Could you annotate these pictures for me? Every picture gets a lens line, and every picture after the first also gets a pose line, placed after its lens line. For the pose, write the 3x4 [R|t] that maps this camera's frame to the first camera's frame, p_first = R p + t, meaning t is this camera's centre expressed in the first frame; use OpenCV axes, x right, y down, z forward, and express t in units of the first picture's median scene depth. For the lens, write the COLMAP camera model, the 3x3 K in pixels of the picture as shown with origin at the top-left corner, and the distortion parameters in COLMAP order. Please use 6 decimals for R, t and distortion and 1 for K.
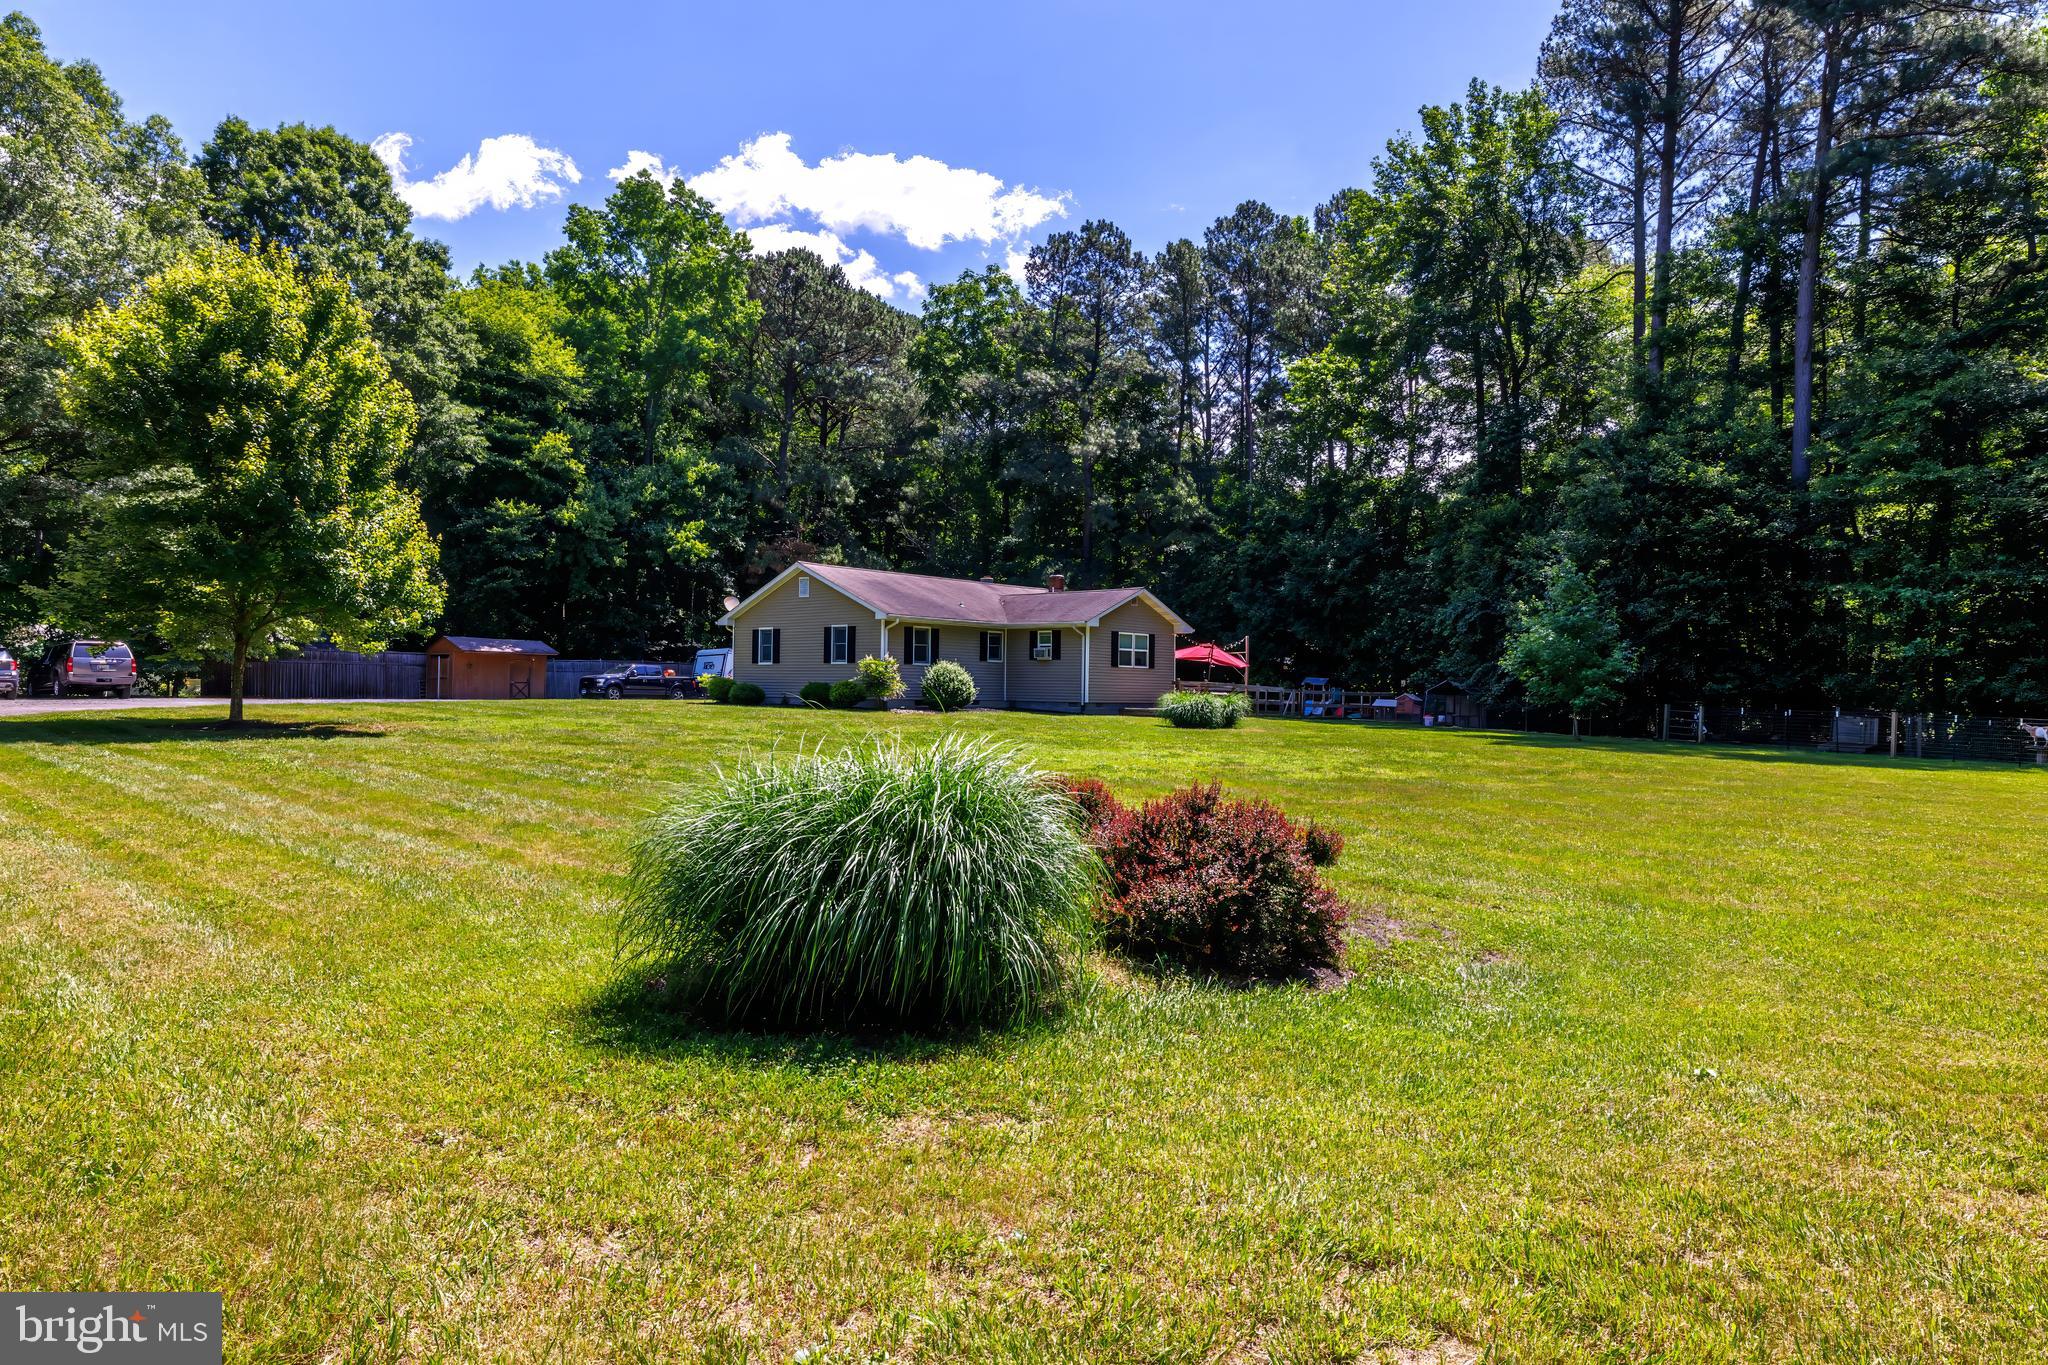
lens RADIAL K [[1208.9, 0, 1027.4], [0, 1208.9, 689.5], [0, 0, 1]] dist [-0.001775, 0.001417]
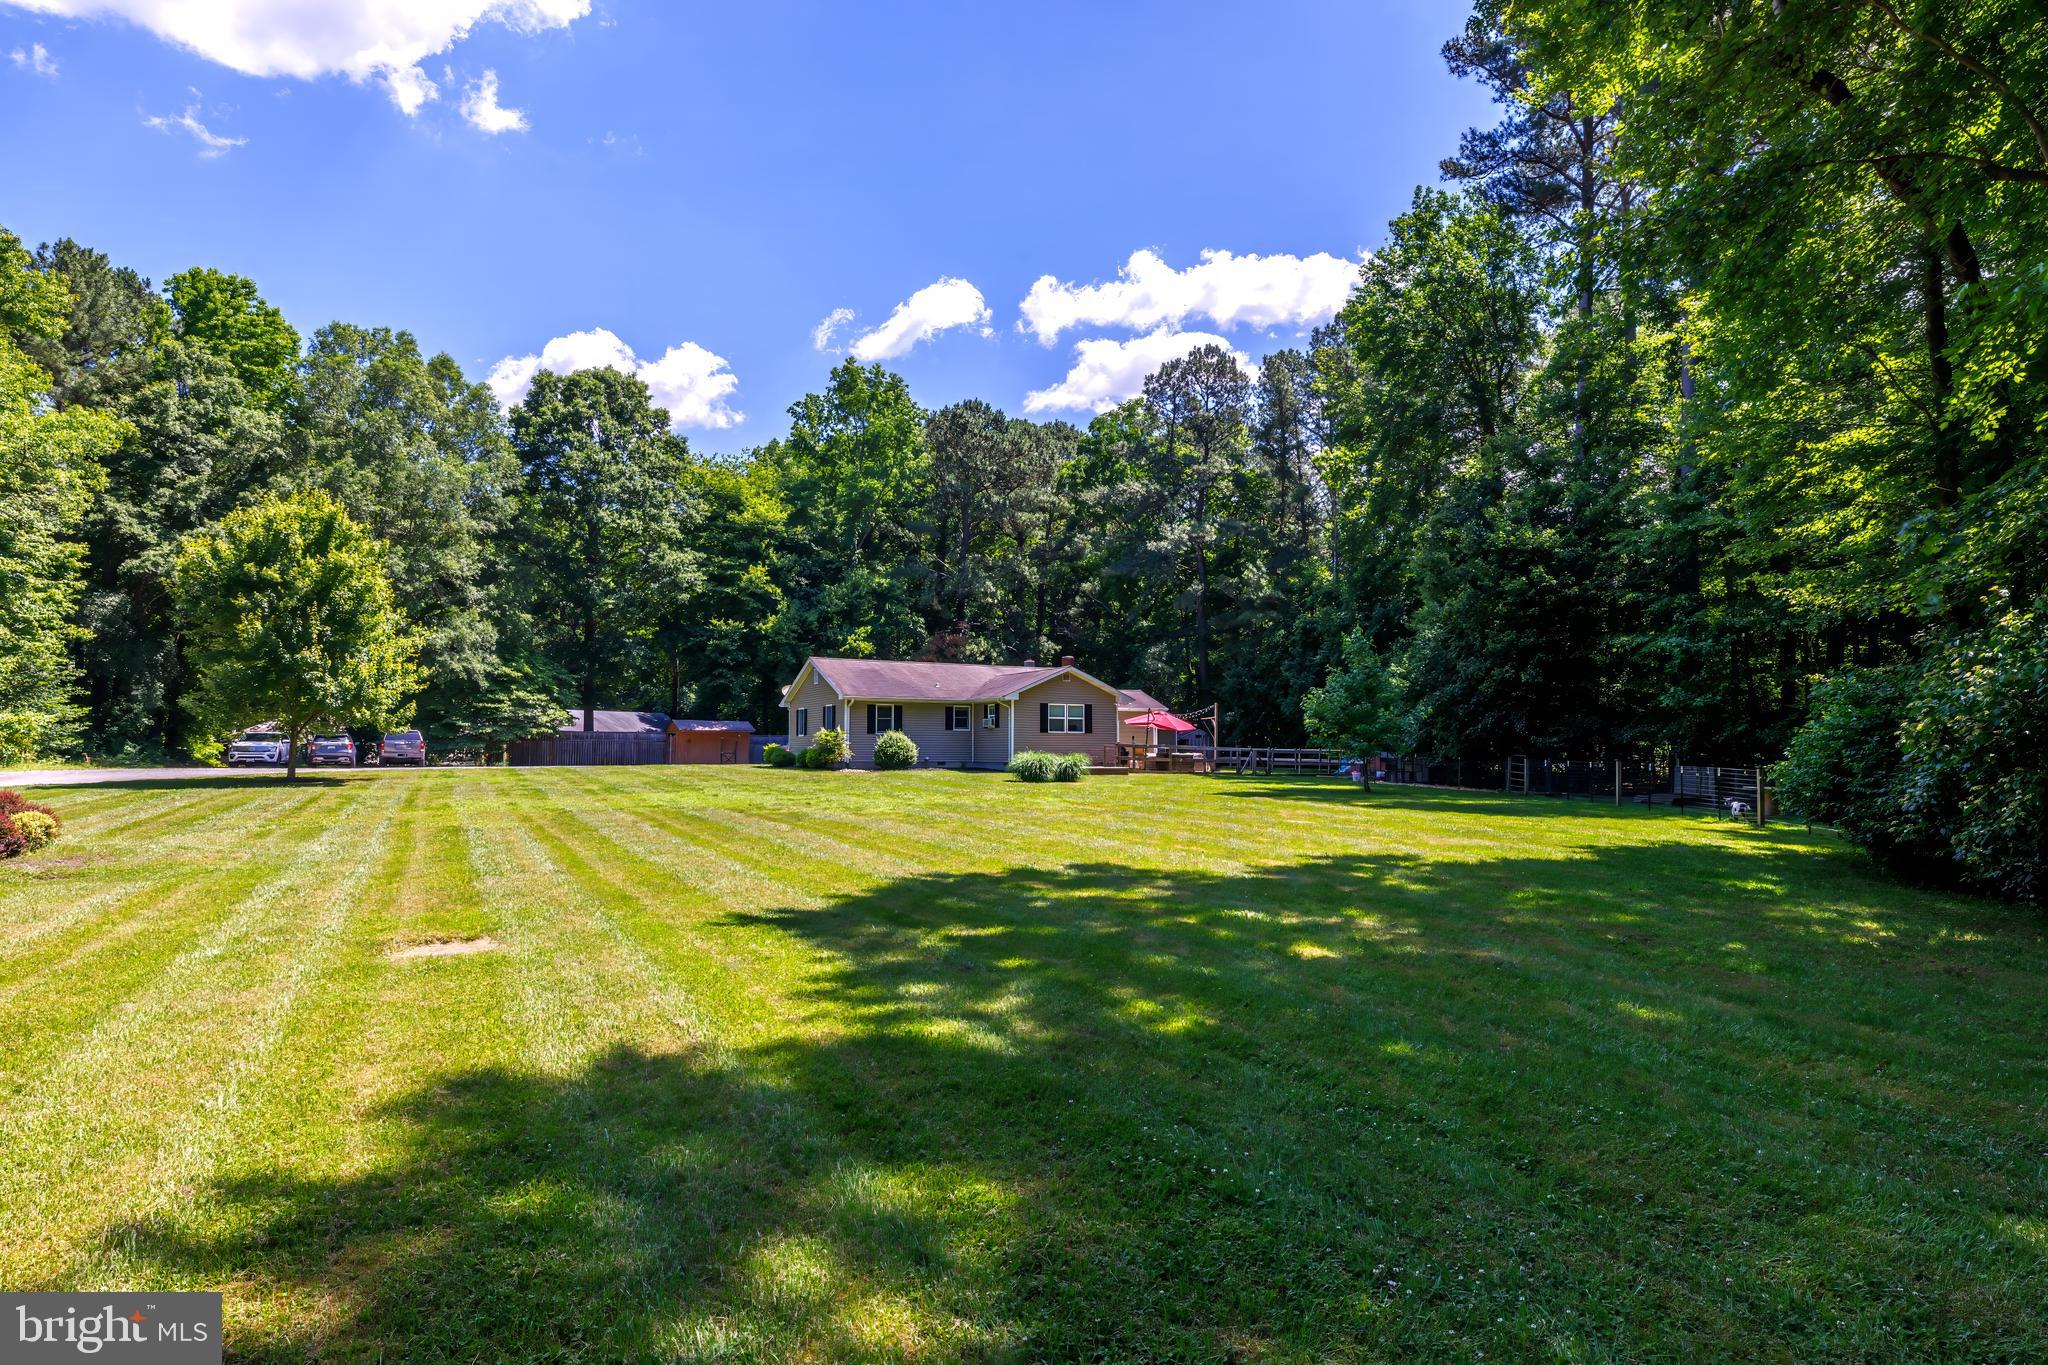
lens RADIAL K [[1101.4, 0, 1021.7], [0, 1101.4, 691.7], [0, 0, 1]] dist [0.000505, 0.001262]
pose [[0.936419, -0.034091, -0.349225, 0.431918], [0.012820, 0.997929, -0.063041, 0.009594], [0.350651, 0.054556, 0.934916, -0.037456]]
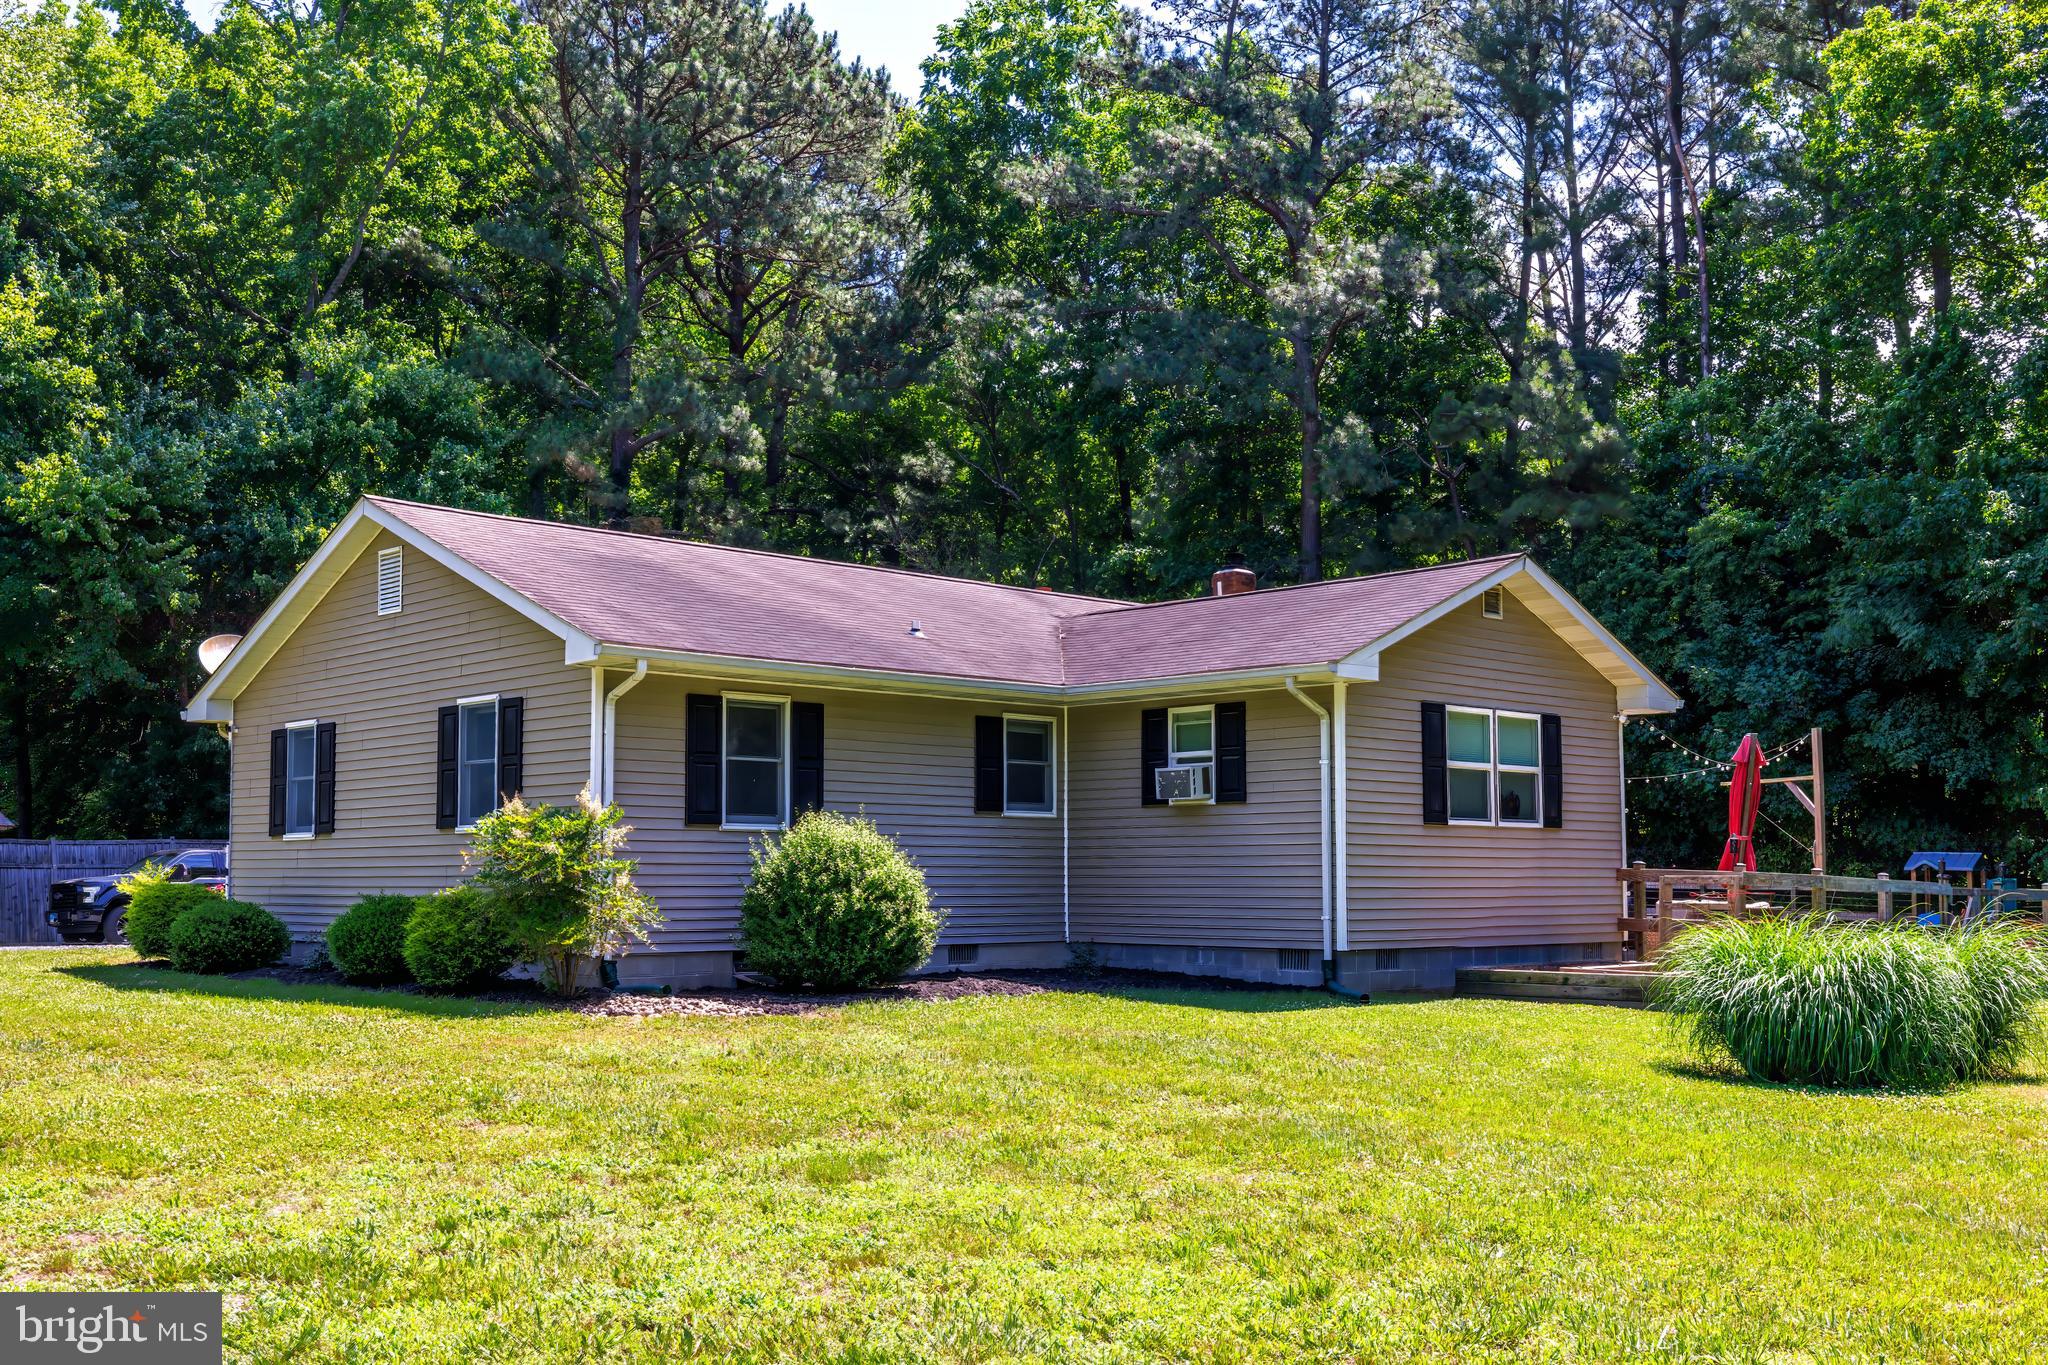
lens RADIAL K [[2013.7, 0, 1024.2], [0, 2013.7, 798.8], [0, 0, 1]] dist [-0.008717, -0.001438]
pose [[0.995688, -0.021019, -0.090356, 0.017706], [0.017048, 0.998864, -0.044488, -0.004885], [0.091188, 0.042756, 0.994915, 0.503573]]
